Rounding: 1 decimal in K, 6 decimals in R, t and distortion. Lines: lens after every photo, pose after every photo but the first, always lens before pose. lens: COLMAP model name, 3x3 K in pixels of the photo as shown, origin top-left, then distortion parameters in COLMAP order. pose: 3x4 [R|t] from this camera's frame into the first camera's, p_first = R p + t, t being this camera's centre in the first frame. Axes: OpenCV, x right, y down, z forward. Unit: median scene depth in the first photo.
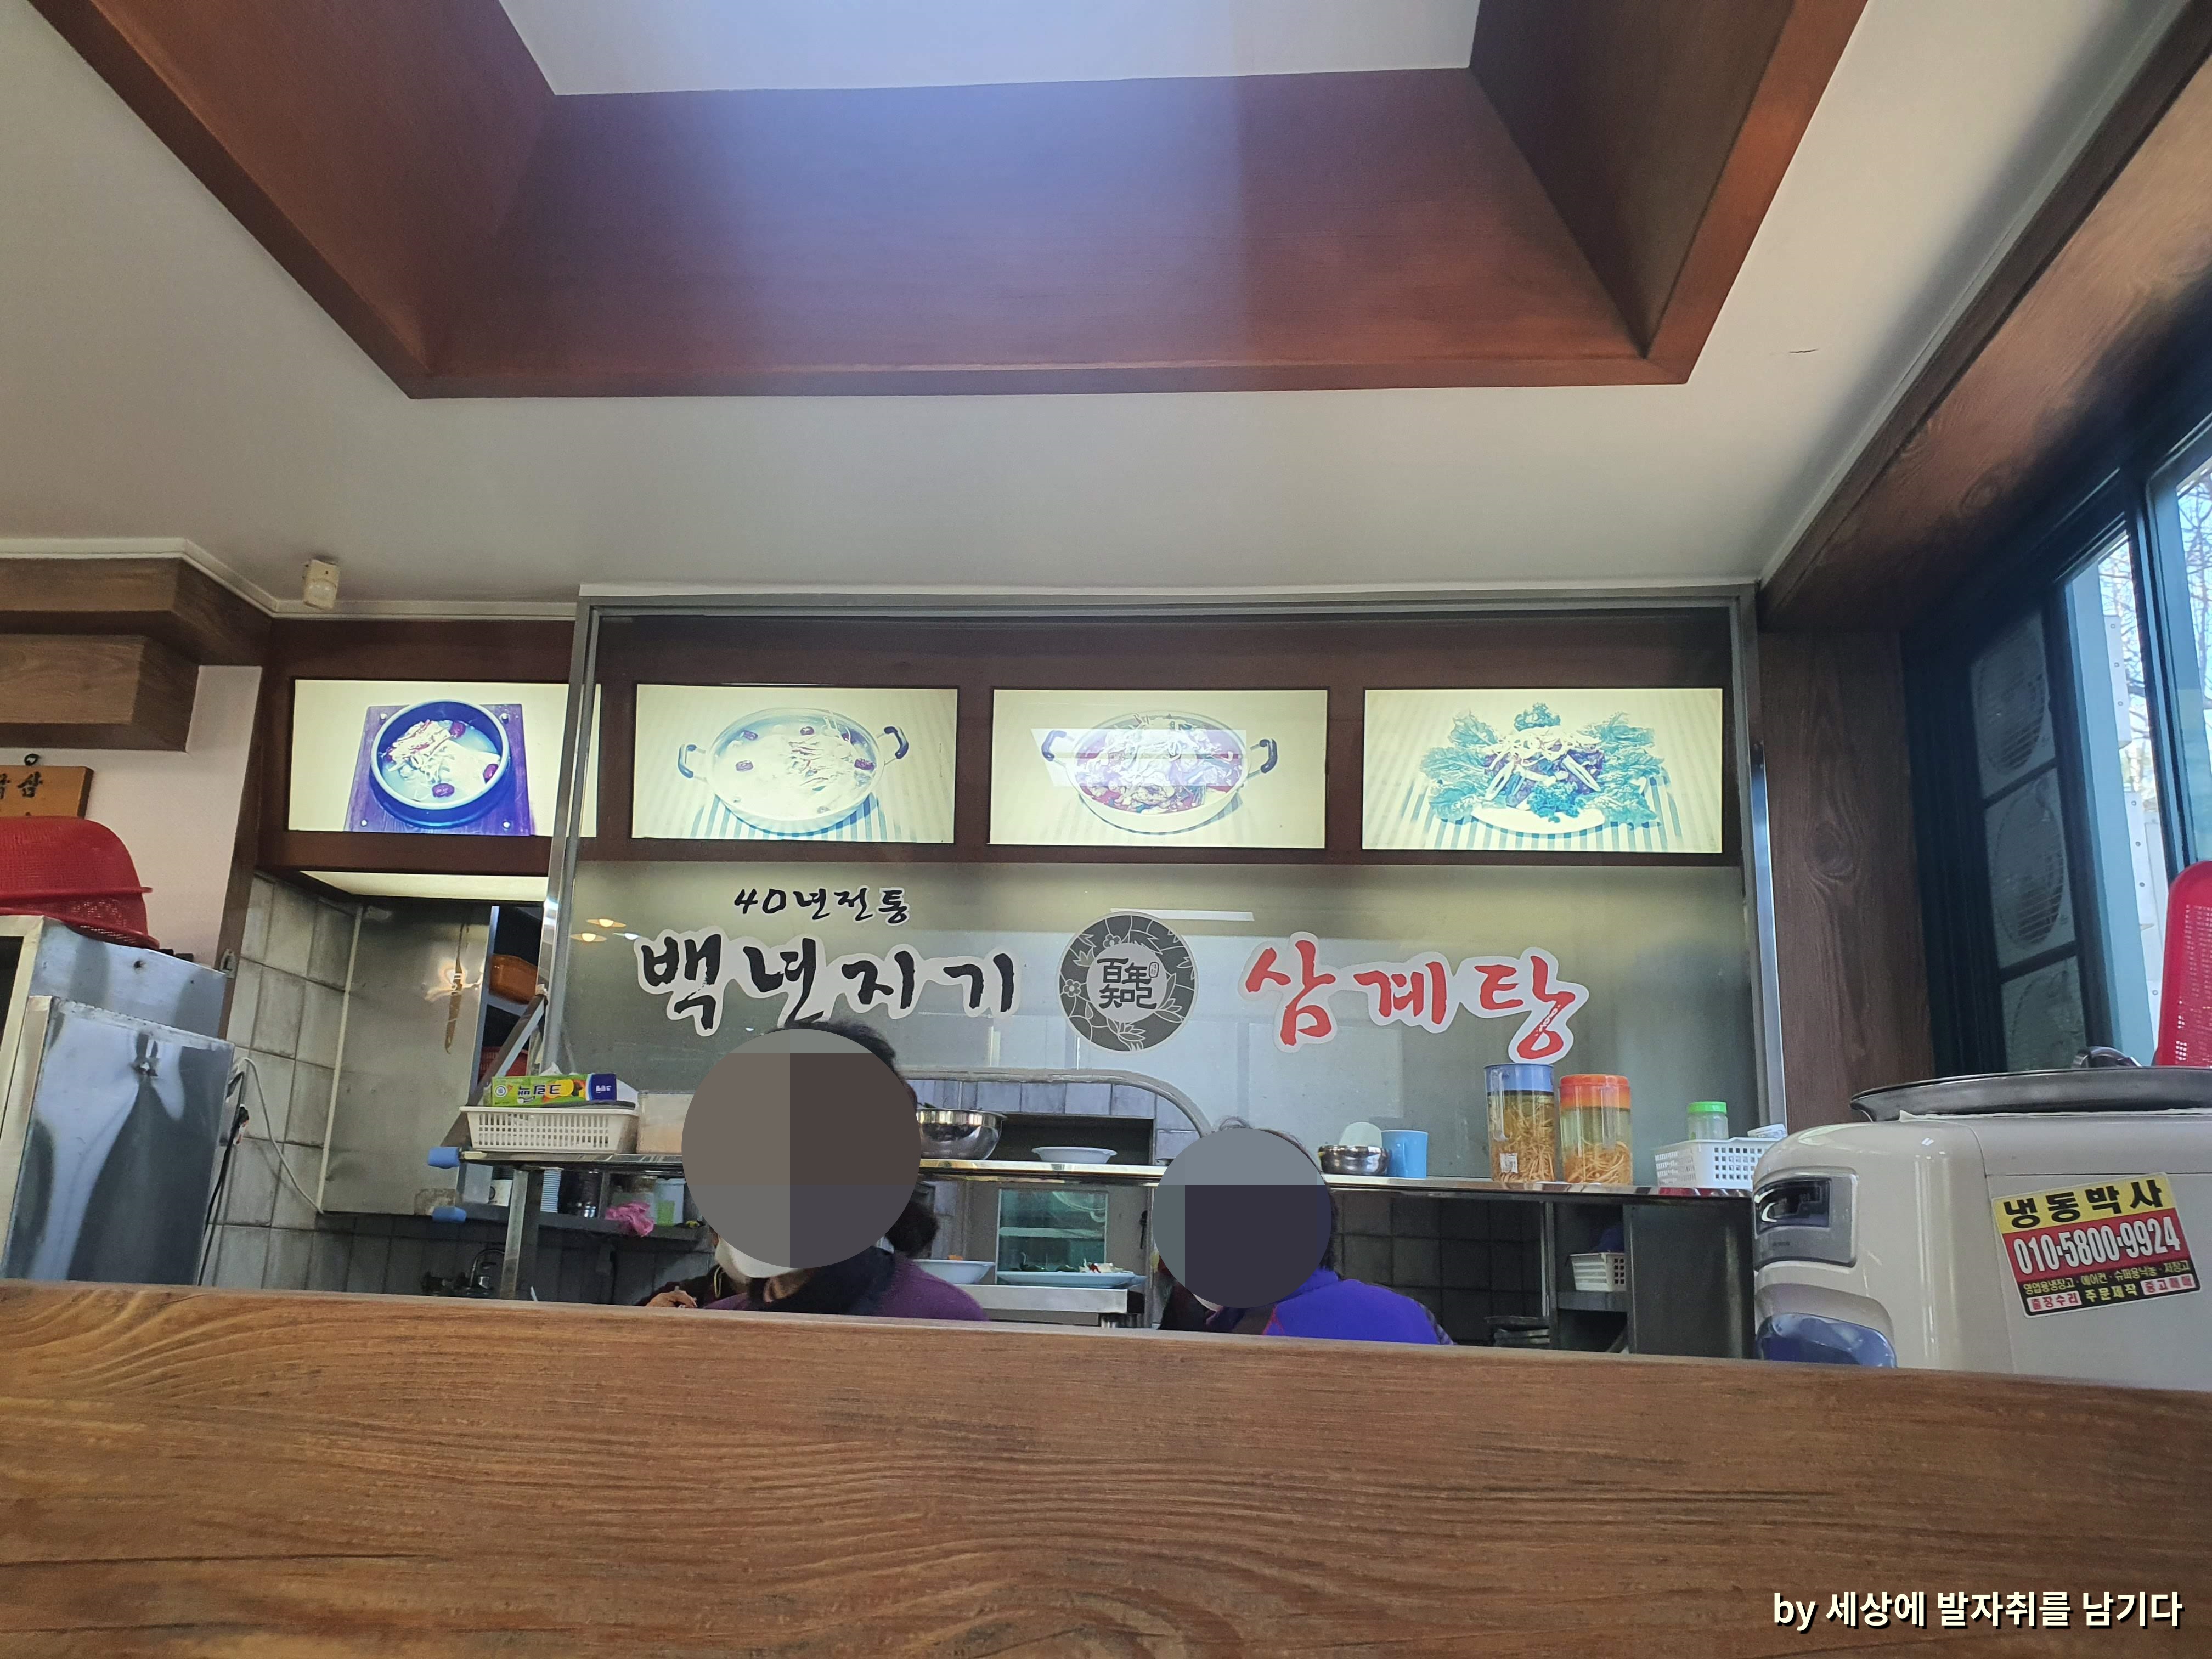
lens RADIAL K [[1754.1, 0, 1106.0], [0, 1754.1, 829.5], [0, 0, 1]] dist [-0.106975, 0.096883]
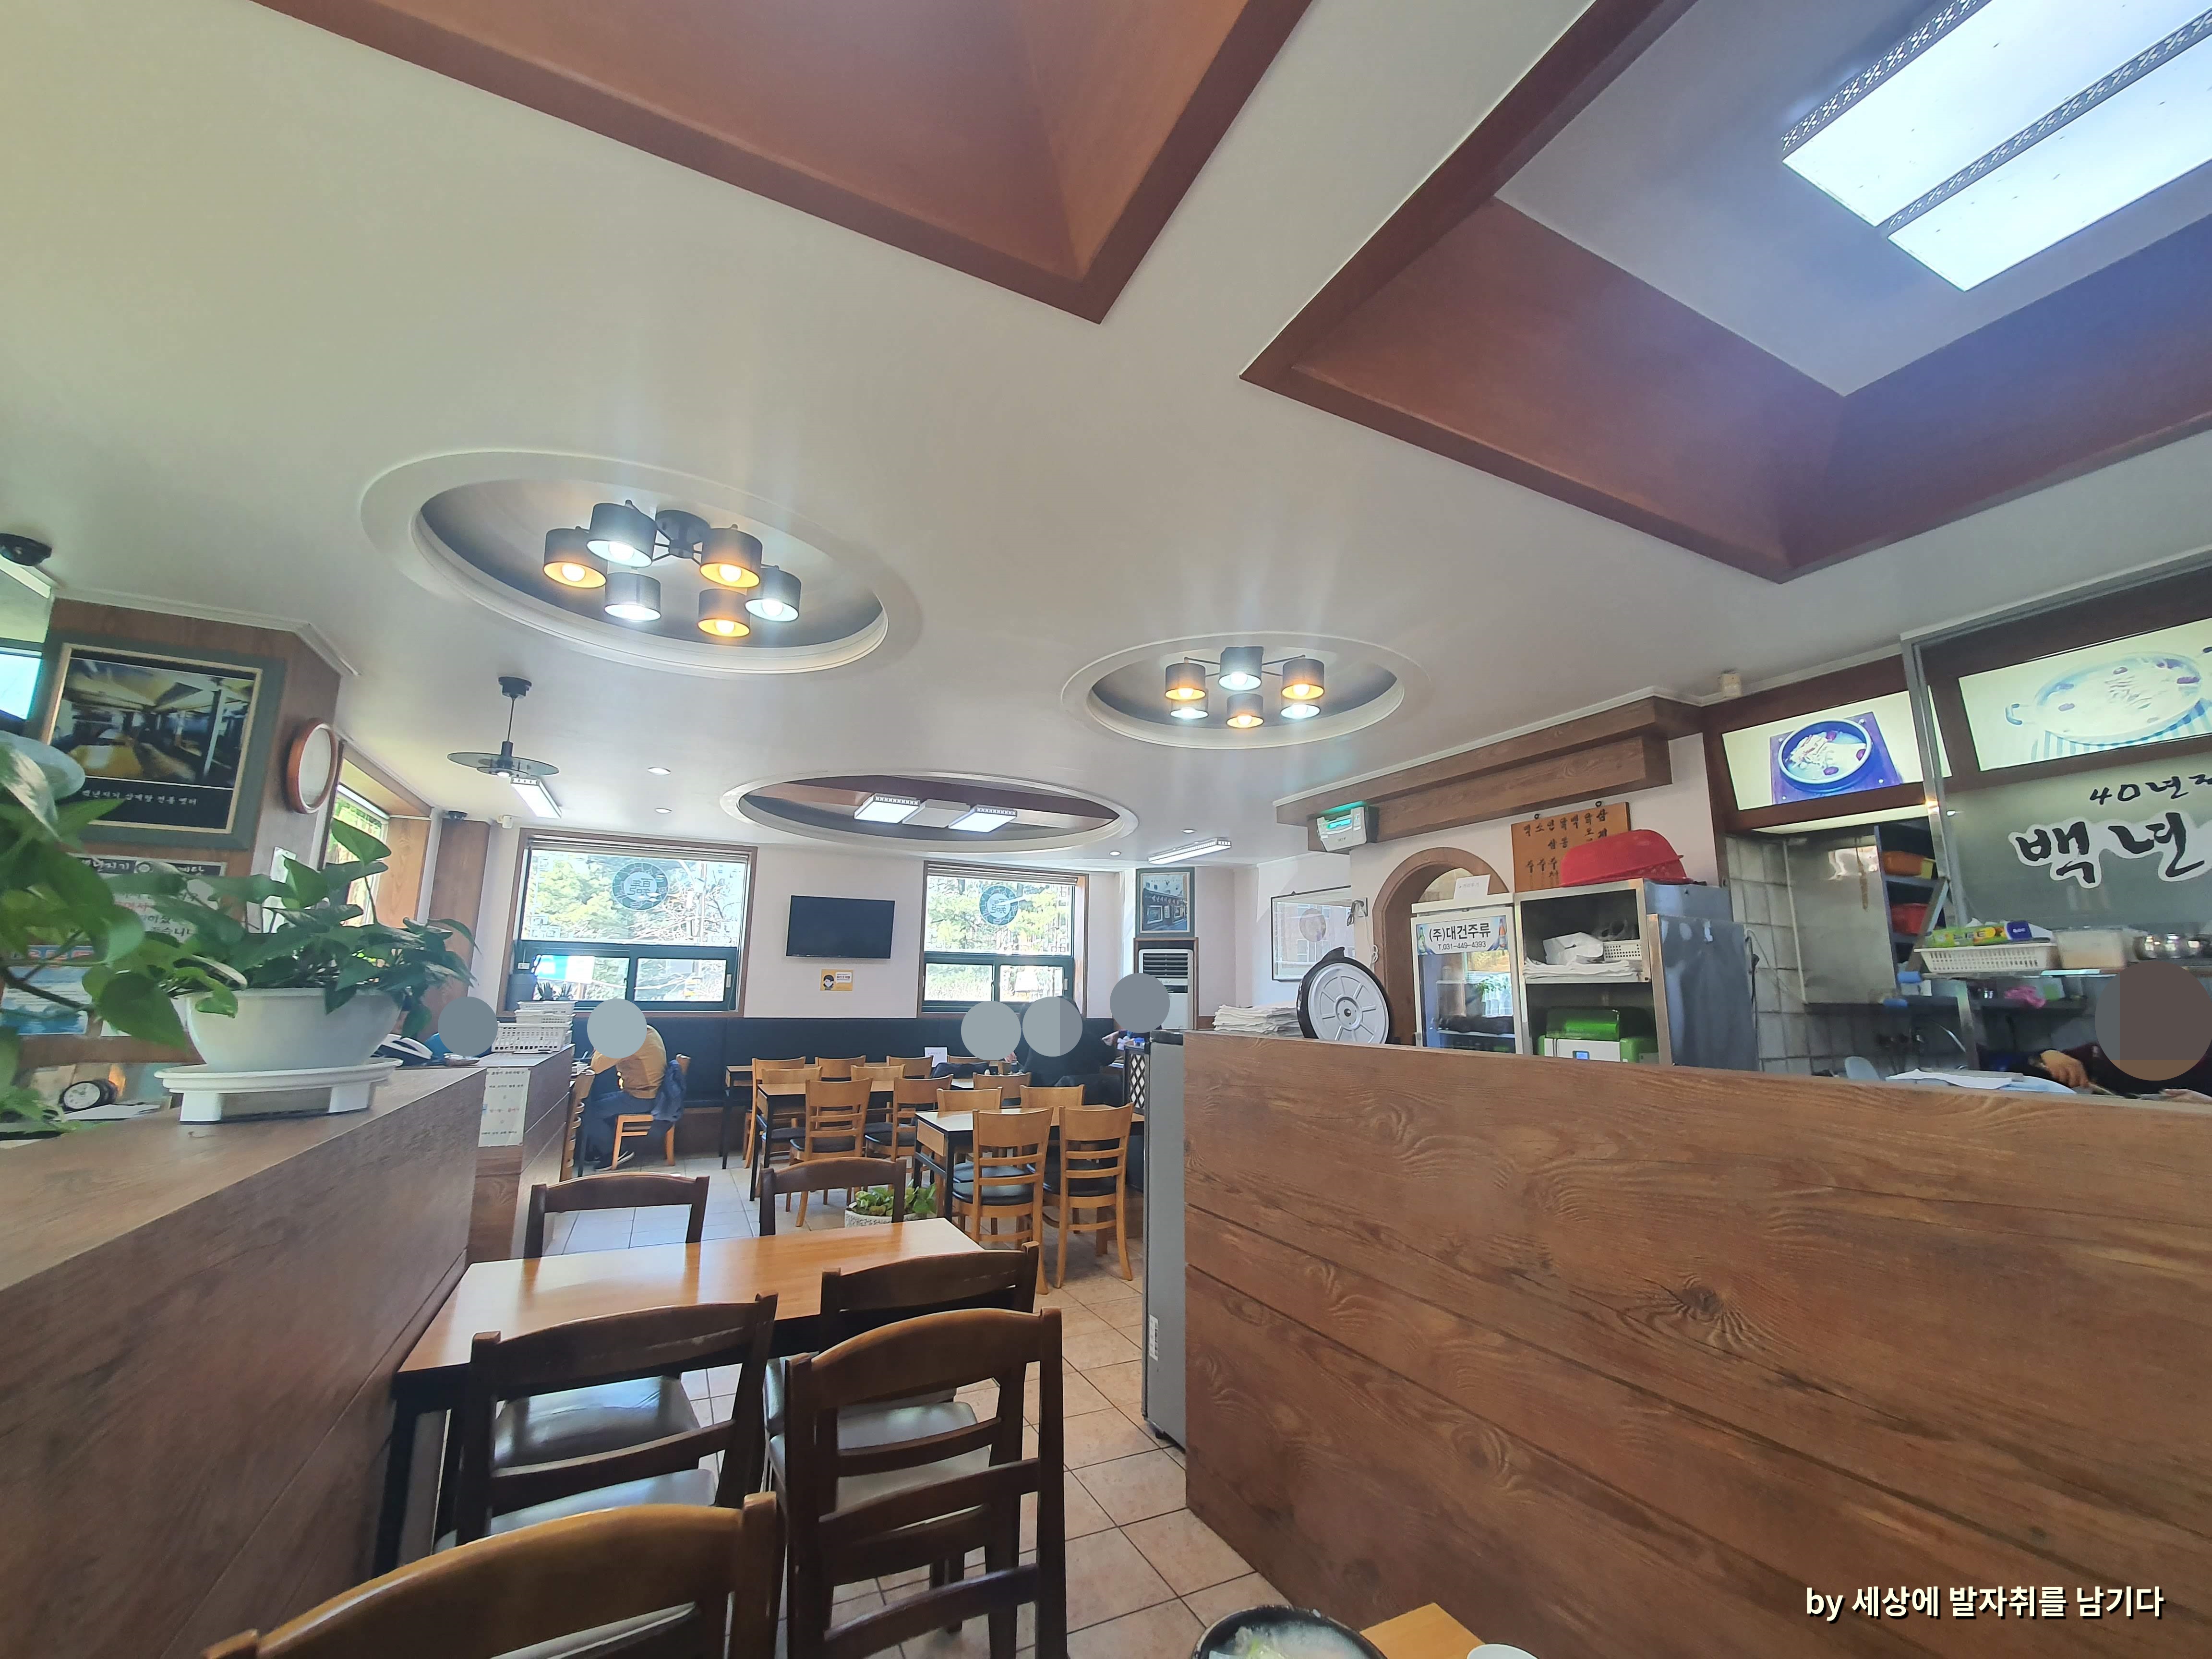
lens RADIAL K [[886.4, 0, 1111.8], [0, 886.4, 855.3], [0, 0, 1]] dist [0.001152, 0.000548]
pose [[0.530965, -0.156577, -0.832802, -0.025471], [0.217119, 0.975112, -0.044906, -0.061023], [0.819106, -0.156973, 0.551746, -0.146631]]
